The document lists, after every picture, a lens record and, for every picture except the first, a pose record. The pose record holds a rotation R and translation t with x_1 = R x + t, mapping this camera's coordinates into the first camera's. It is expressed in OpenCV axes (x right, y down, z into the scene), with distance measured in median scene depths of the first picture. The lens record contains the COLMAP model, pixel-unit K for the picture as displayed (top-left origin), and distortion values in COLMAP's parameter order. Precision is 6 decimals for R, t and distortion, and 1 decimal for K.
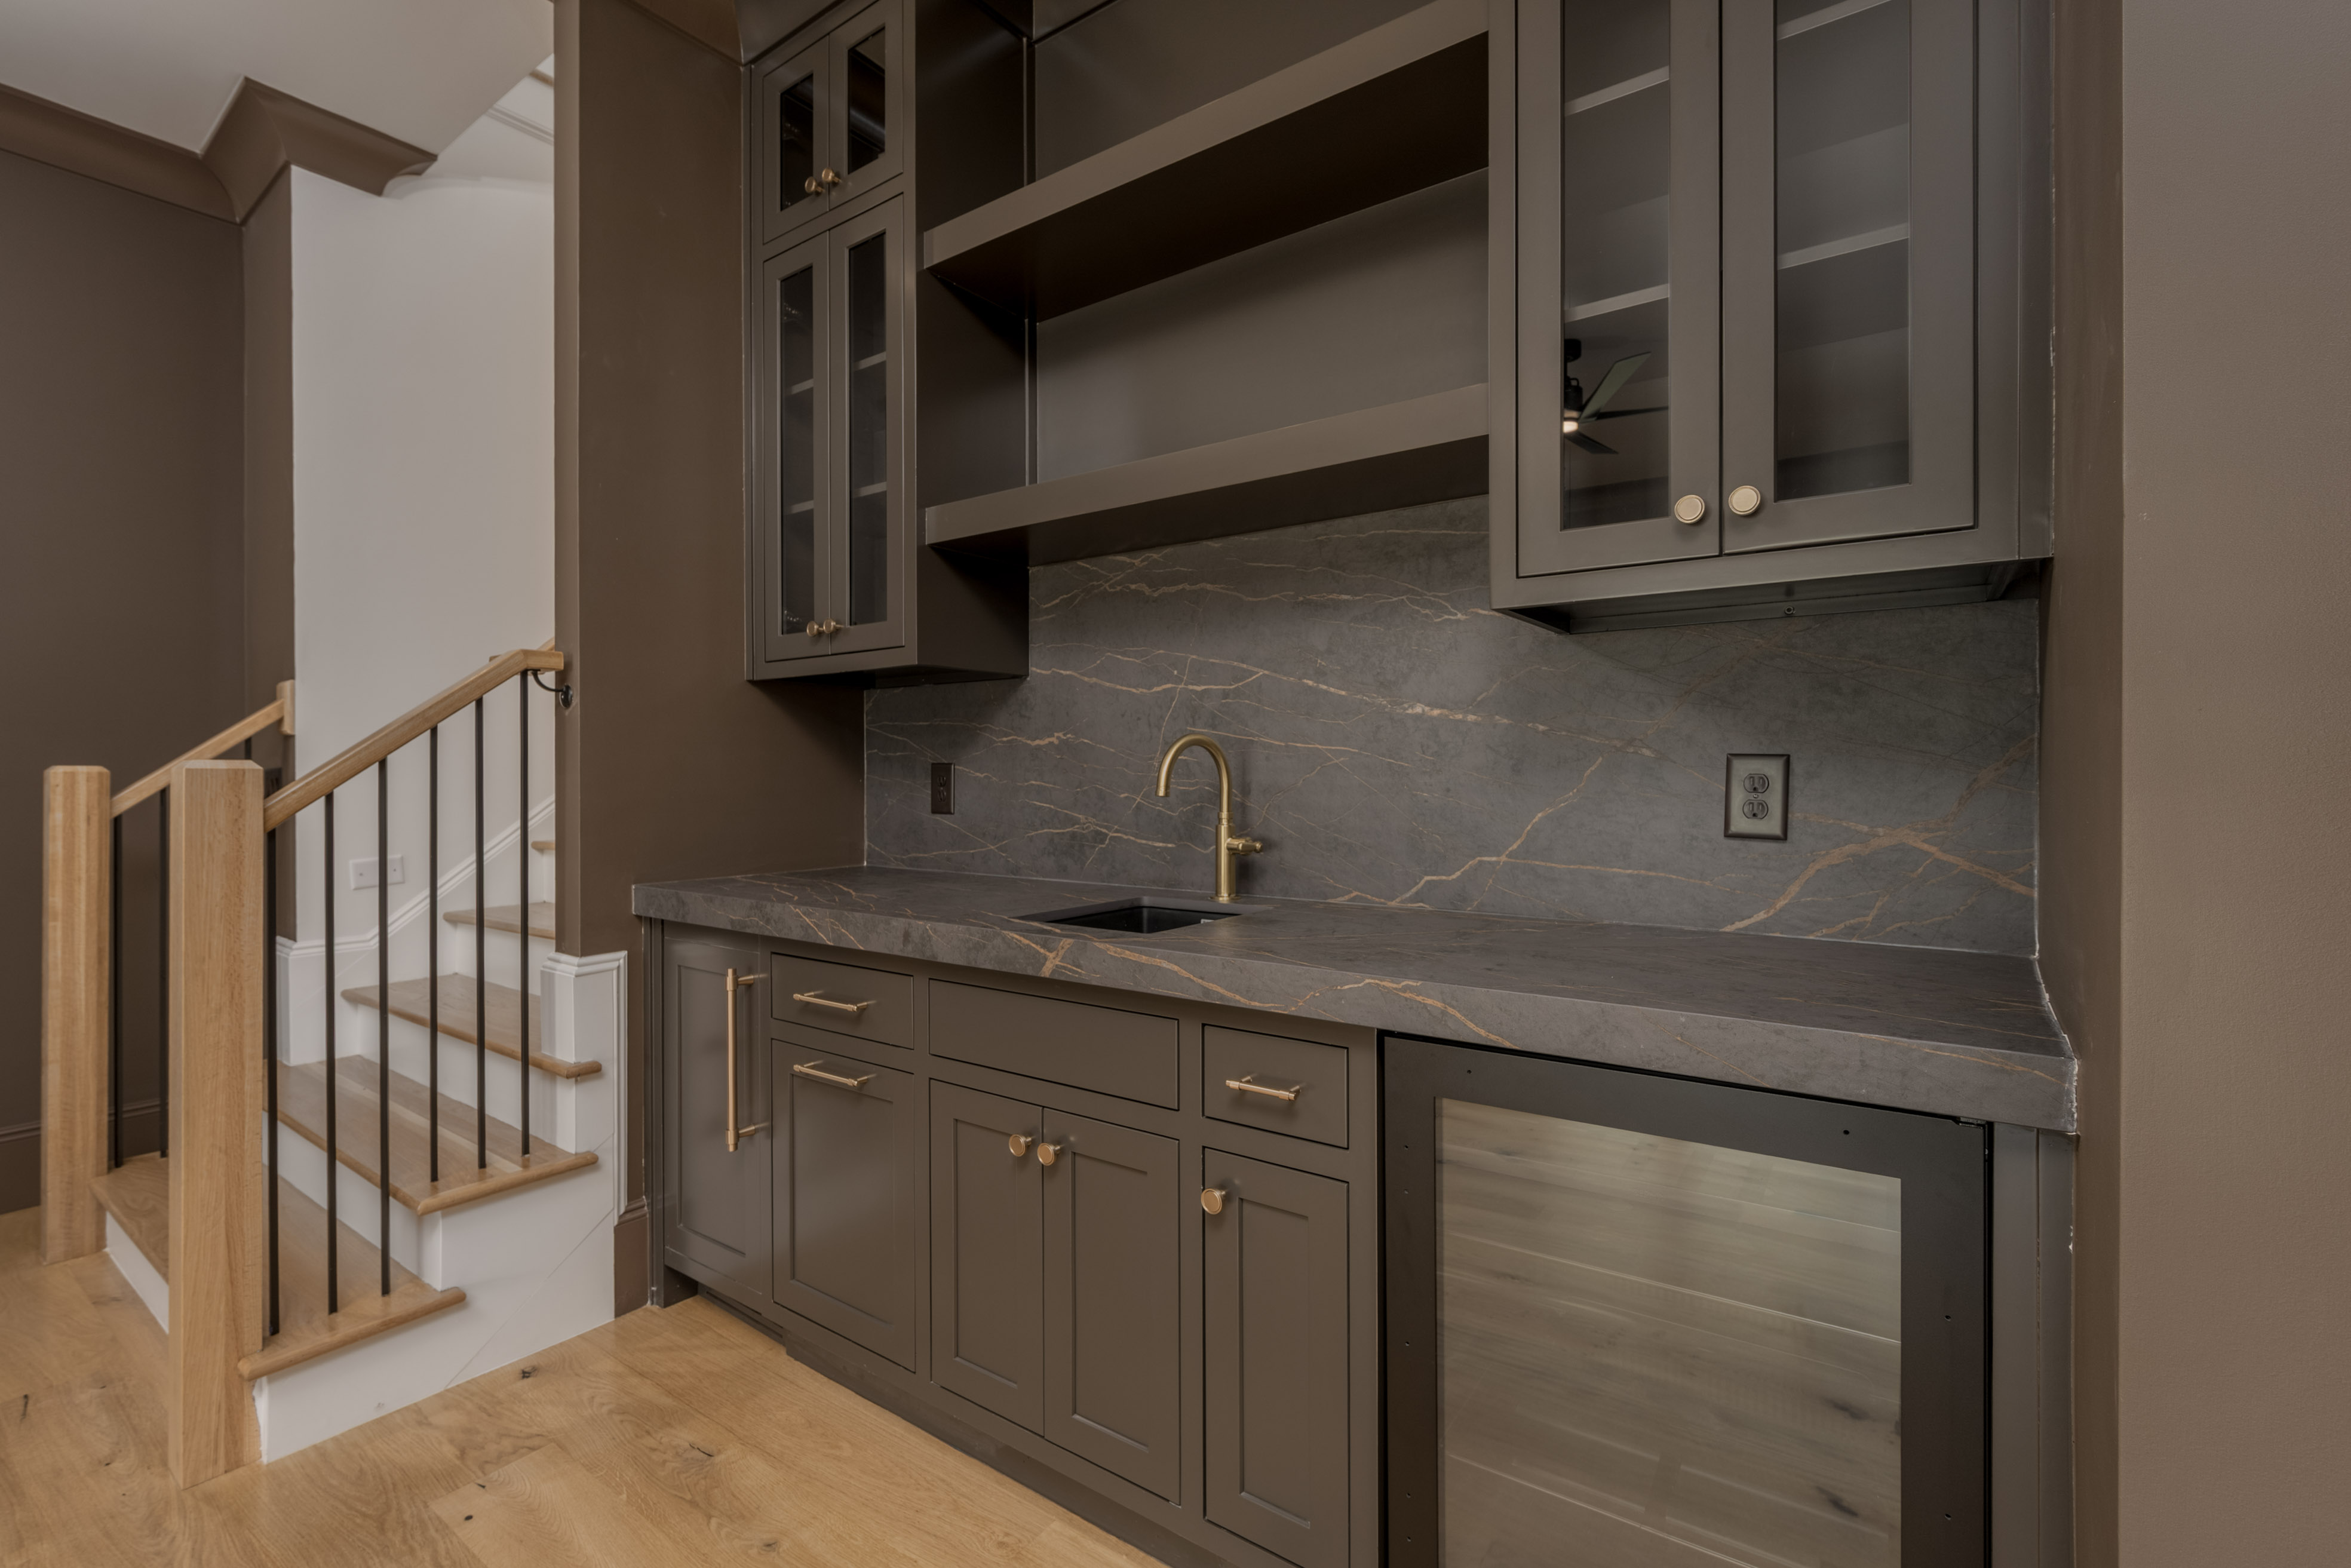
lens RADIAL K [[1042.1, 0, 1170.3], [0, 1042.1, 778.5], [0, 0, 1]] dist [0.002227, 0.001040]
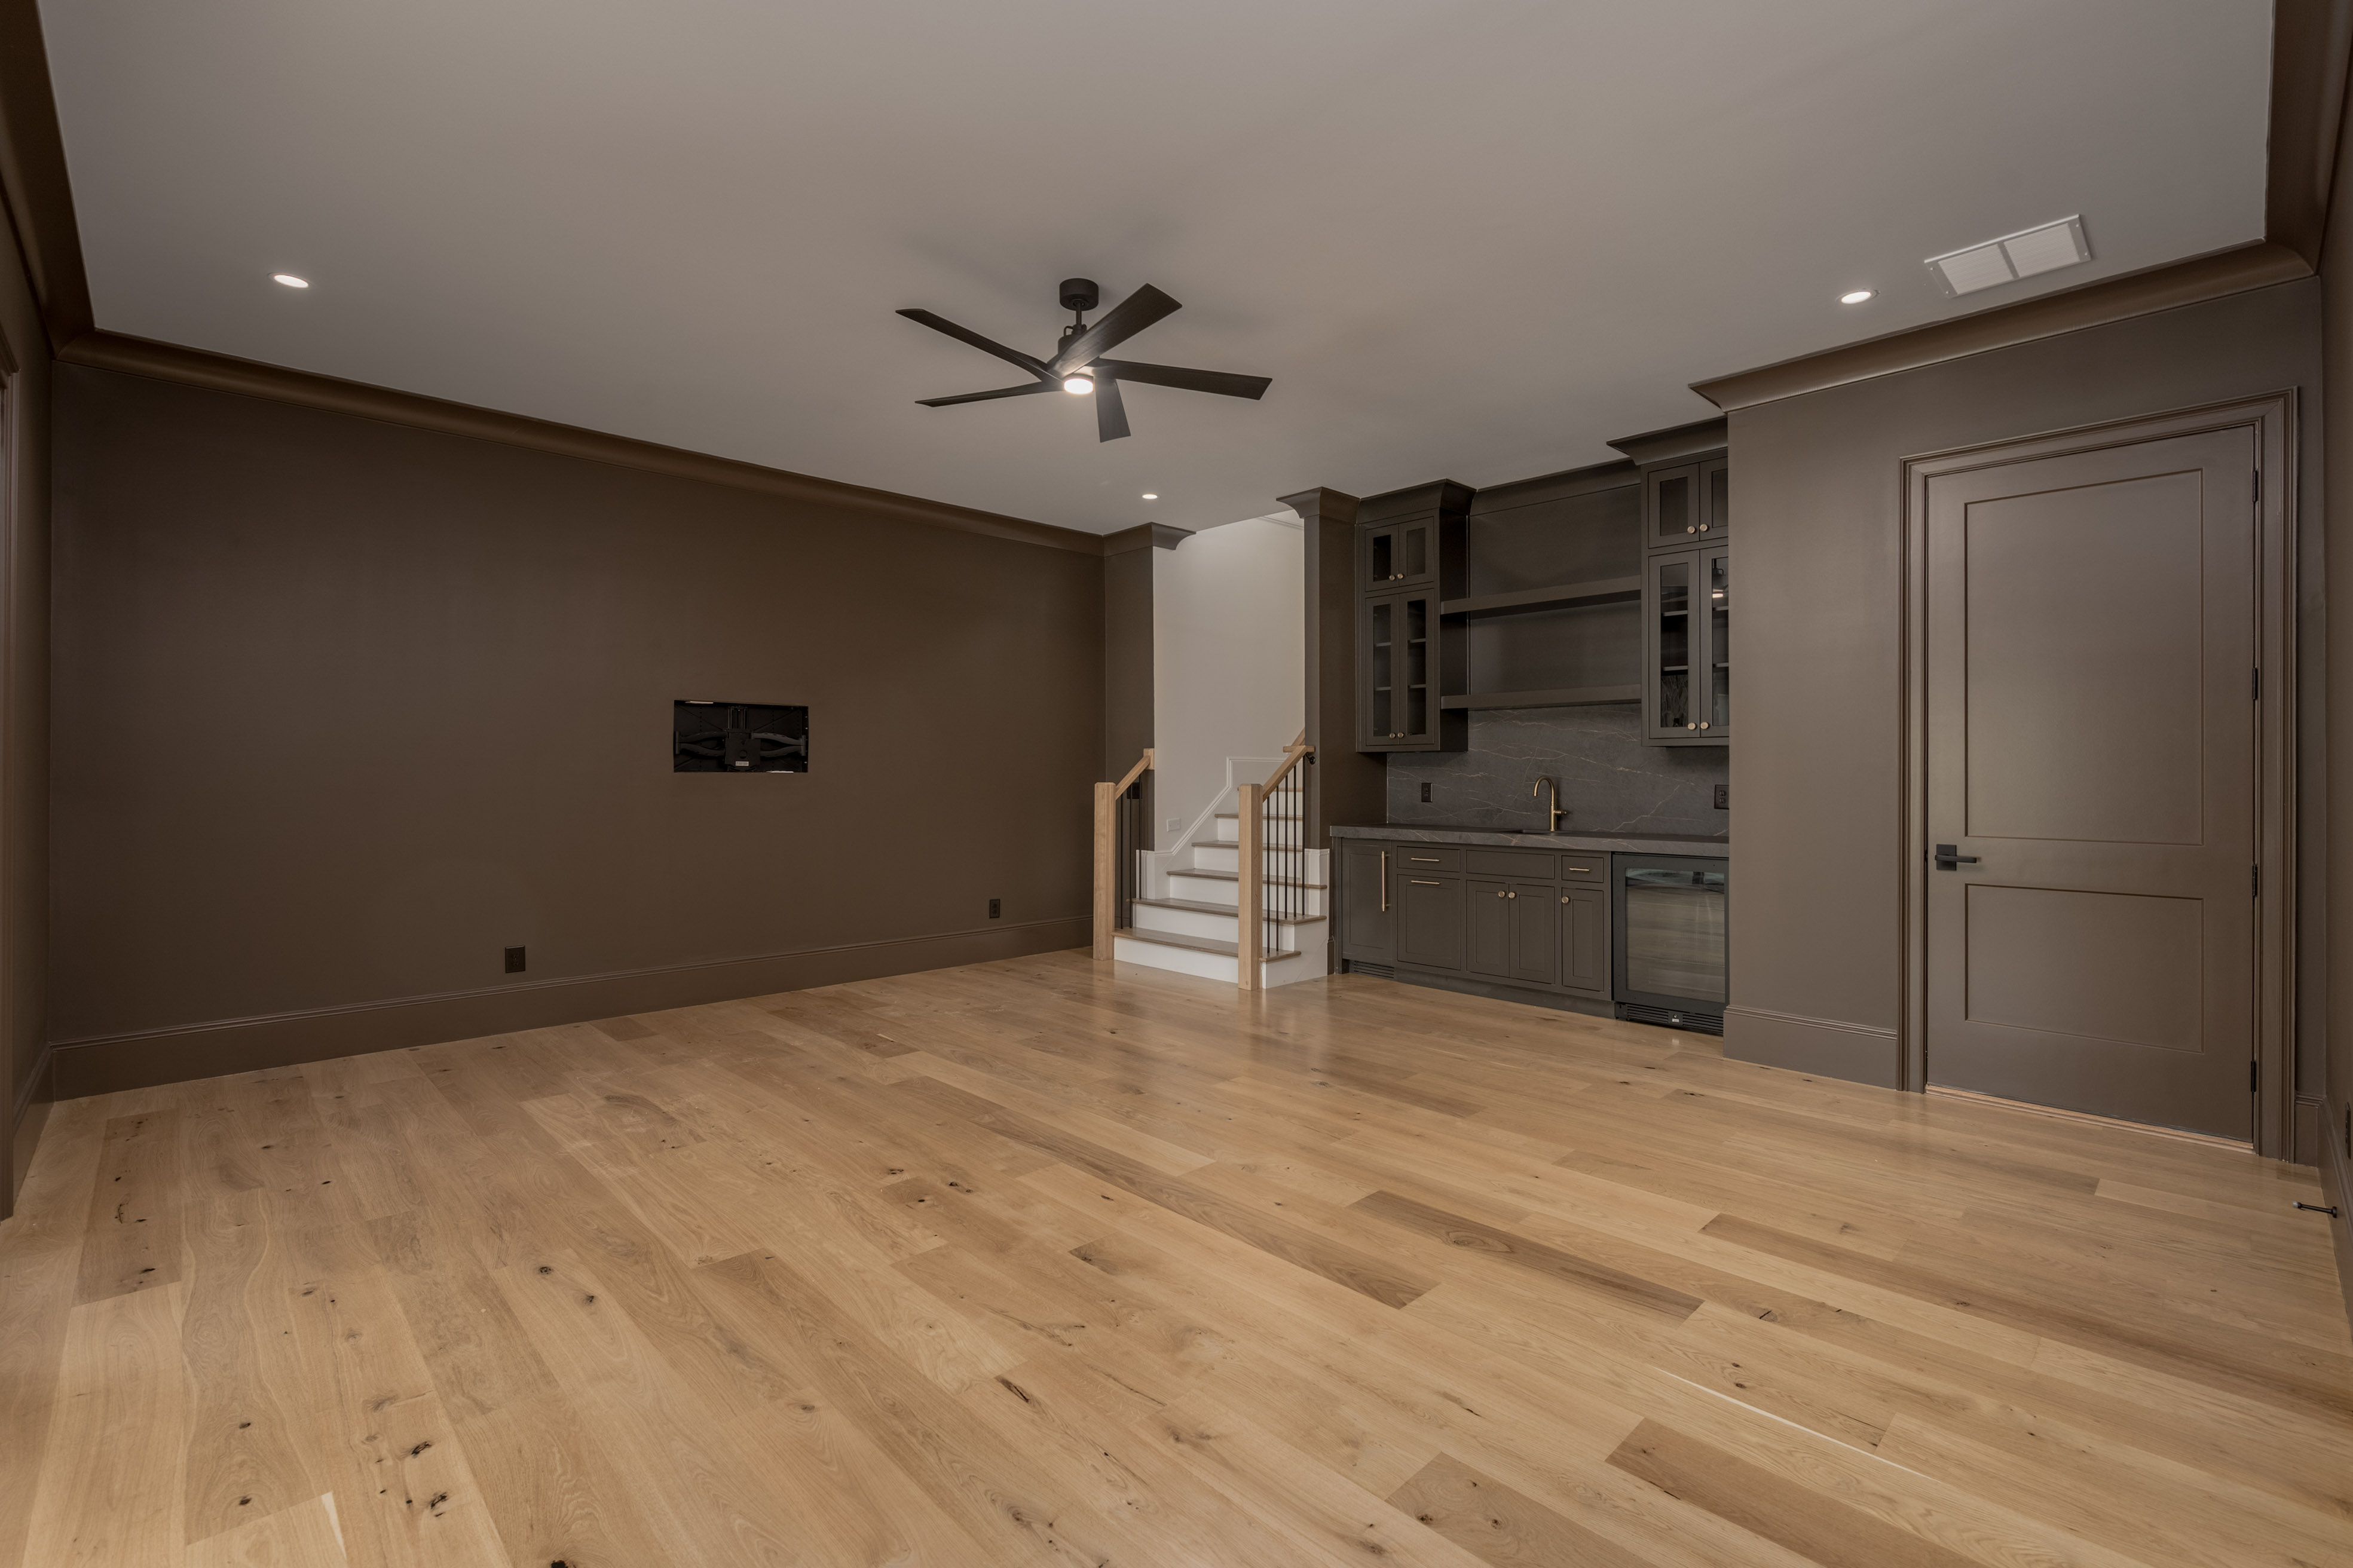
lens RADIAL K [[1042.9, 0, 1189.9], [0, 1042.9, 784.6], [0, 0, 1]] dist [0.002227, 0.001040]
pose [[0.988974, 0.003931, -0.148037, -0.488540], [-0.002849, 0.999968, 0.007517, -0.032332], [0.148062, -0.007013, 0.988953, -1.938500]]
